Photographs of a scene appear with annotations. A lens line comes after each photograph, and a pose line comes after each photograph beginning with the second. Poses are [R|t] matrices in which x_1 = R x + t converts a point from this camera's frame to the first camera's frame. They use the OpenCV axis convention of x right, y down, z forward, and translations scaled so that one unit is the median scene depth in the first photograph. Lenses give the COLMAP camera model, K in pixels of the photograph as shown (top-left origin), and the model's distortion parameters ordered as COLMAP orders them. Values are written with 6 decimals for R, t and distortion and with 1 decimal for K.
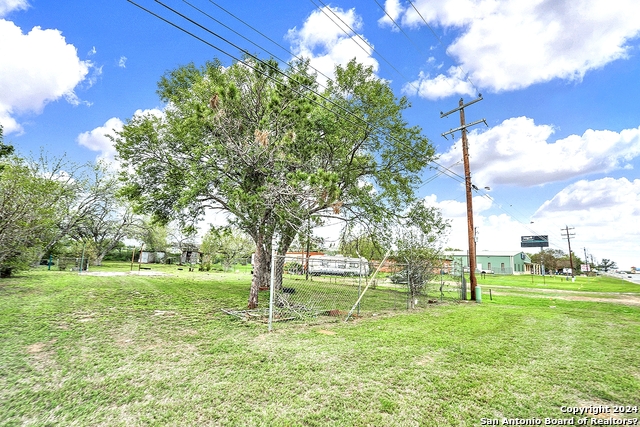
lens RADIAL K [[269.3, 0, 320.5], [0, 269.3, 225.4], [0, 0, 1]] dist [-0.023797, 0.000115]
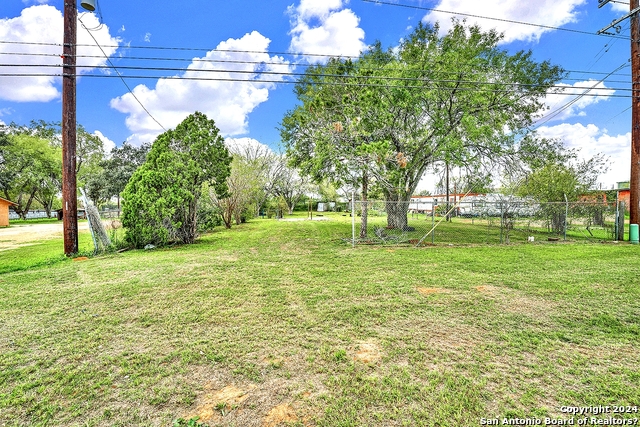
lens RADIAL K [[275.5, 0, 320.0], [0, 275.5, 213.5], [0, 0, 1]] dist [-0.025741, -0.000019]
pose [[0.820776, -0.030564, -0.570432, 0.185857], [0.119747, 0.985587, 0.119492, -0.011950], [0.558558, -0.166384, 0.812606, -0.138158]]
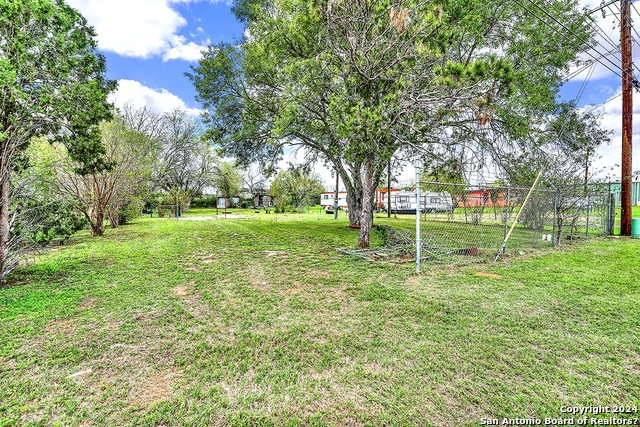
lens RADIAL K [[275.5, 0, 320.0], [0, 275.5, 213.5], [0, 0, 1]] dist [-0.025741, -0.000019]
pose [[0.973811, -0.035247, -0.224608, -0.092262], [0.074140, 0.983138, 0.167161, 0.015971], [0.214929, -0.179436, 0.960004, 0.051221]]
